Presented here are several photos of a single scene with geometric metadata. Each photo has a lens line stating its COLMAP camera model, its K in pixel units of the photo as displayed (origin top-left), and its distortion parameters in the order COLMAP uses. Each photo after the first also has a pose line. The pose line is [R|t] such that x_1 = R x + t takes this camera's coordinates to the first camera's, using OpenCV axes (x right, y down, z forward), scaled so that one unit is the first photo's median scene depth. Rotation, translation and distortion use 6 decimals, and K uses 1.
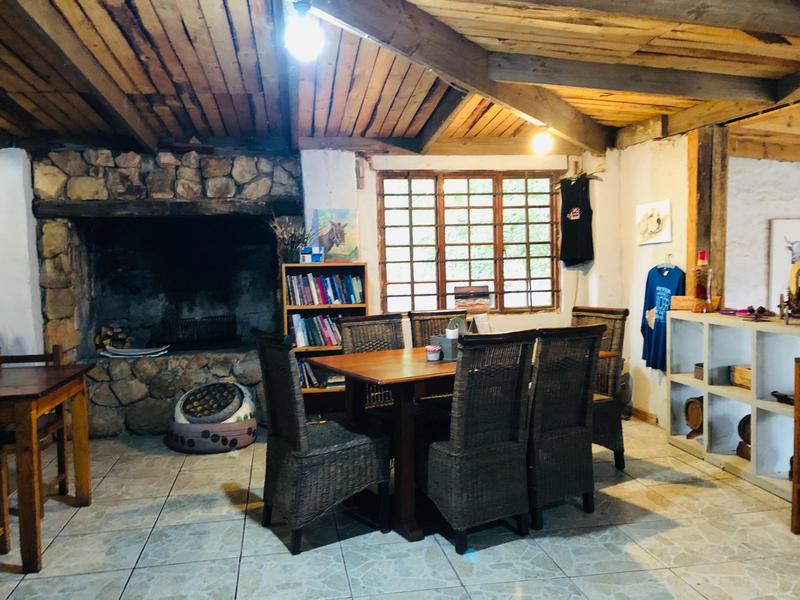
lens RADIAL K [[667.0, 0, 396.0], [0, 667.0, 294.5], [0, 0, 1]] dist [0.046120, -0.012218]
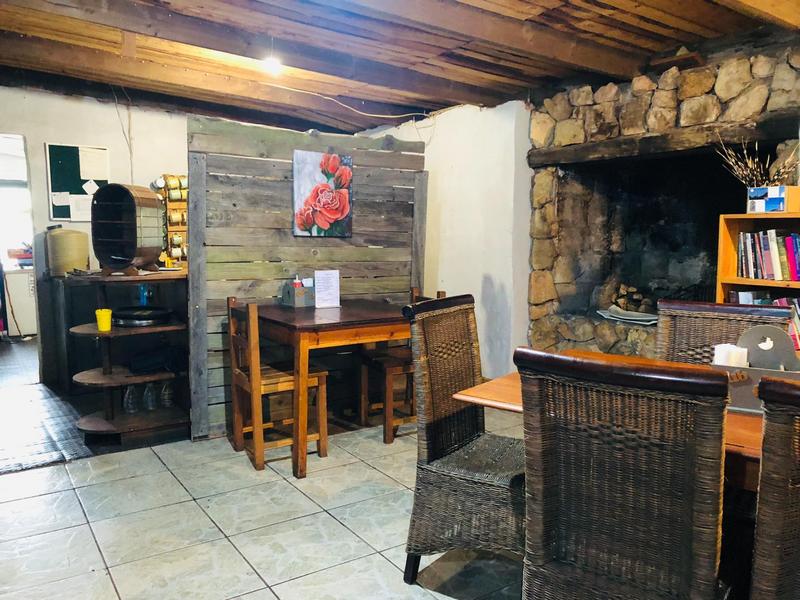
lens RADIAL K [[667.0, 0, 396.0], [0, 667.0, 294.5], [0, 0, 1]] dist [0.046120, -0.012218]
pose [[0.382307, 0.115263, -0.916818, 0.321510], [-0.054016, 0.993281, 0.102352, -0.016644], [0.922455, 0.010393, 0.385965, 0.415777]]
